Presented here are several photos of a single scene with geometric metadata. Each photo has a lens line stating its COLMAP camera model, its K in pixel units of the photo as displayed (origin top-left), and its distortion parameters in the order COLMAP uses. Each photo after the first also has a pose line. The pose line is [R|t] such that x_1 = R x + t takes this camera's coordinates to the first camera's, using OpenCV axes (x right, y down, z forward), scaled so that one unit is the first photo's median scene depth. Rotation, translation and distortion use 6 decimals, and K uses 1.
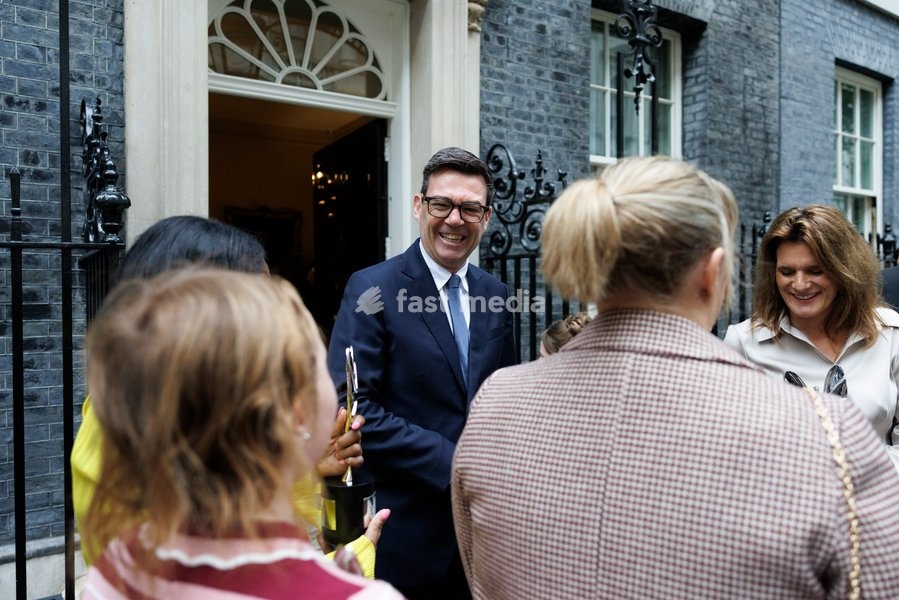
lens RADIAL K [[642.2, 0, 430.0], [0, 642.2, 296.8], [0, 0, 1]] dist [0.004799, -0.004016]
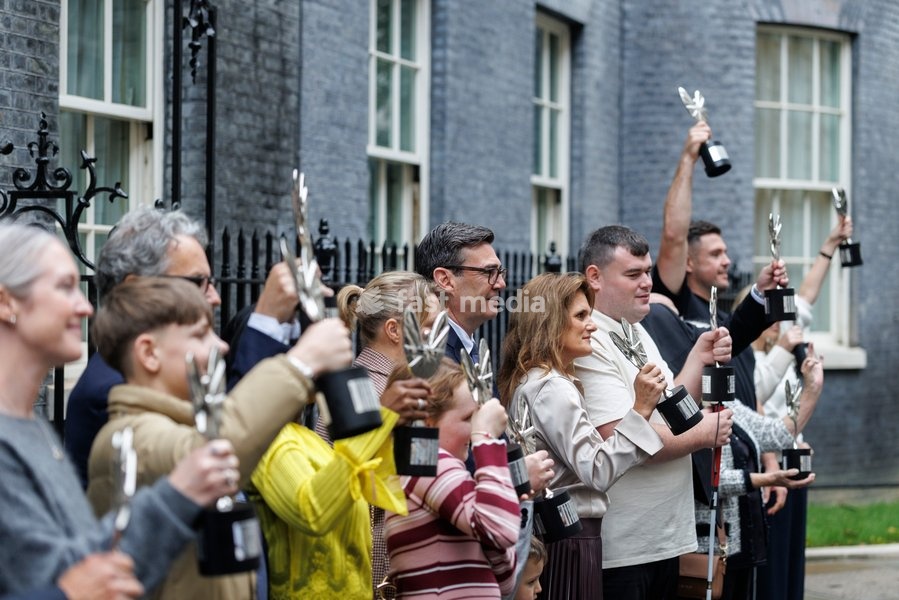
lens RADIAL K [[2096.2, 0, 449.5], [0, 2096.2, 300.0], [0, 0, 1]] dist [-0.003443, -0.090941]
pose [[0.789767, 0.015767, 0.613204, -0.659055], [-0.005840, 0.999818, -0.018186, -0.007013], [-0.613379, 0.010782, 0.789715, -0.745662]]
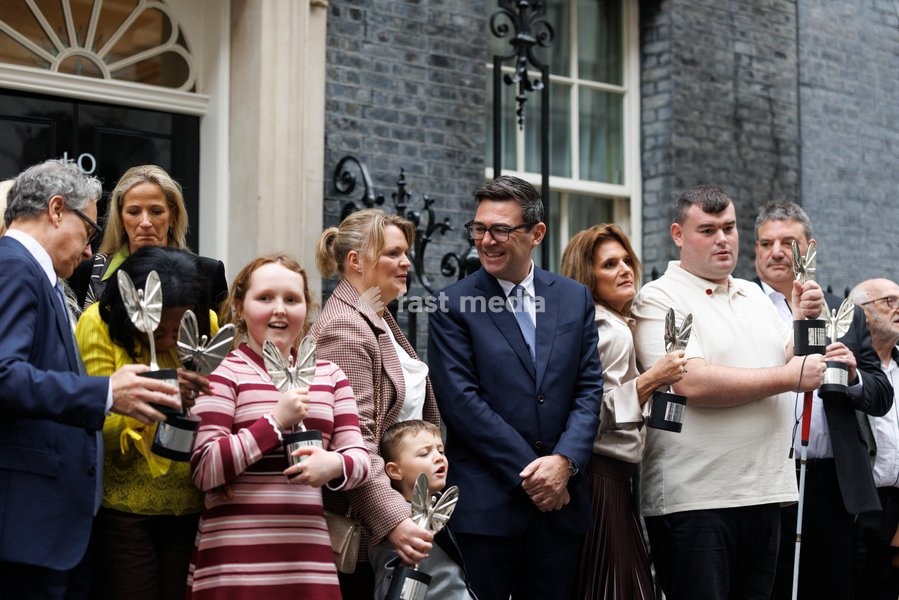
lens RADIAL K [[1816.1, 0, 449.5], [0, 1816.1, 300.0], [0, 0, 1]] dist [-0.022488, 0.034115]
pose [[0.991008, 0.019292, 0.132403, -0.046298], [-0.004279, 0.993614, -0.112753, 0.141362], [-0.133732, 0.111172, 0.984762, -0.929220]]
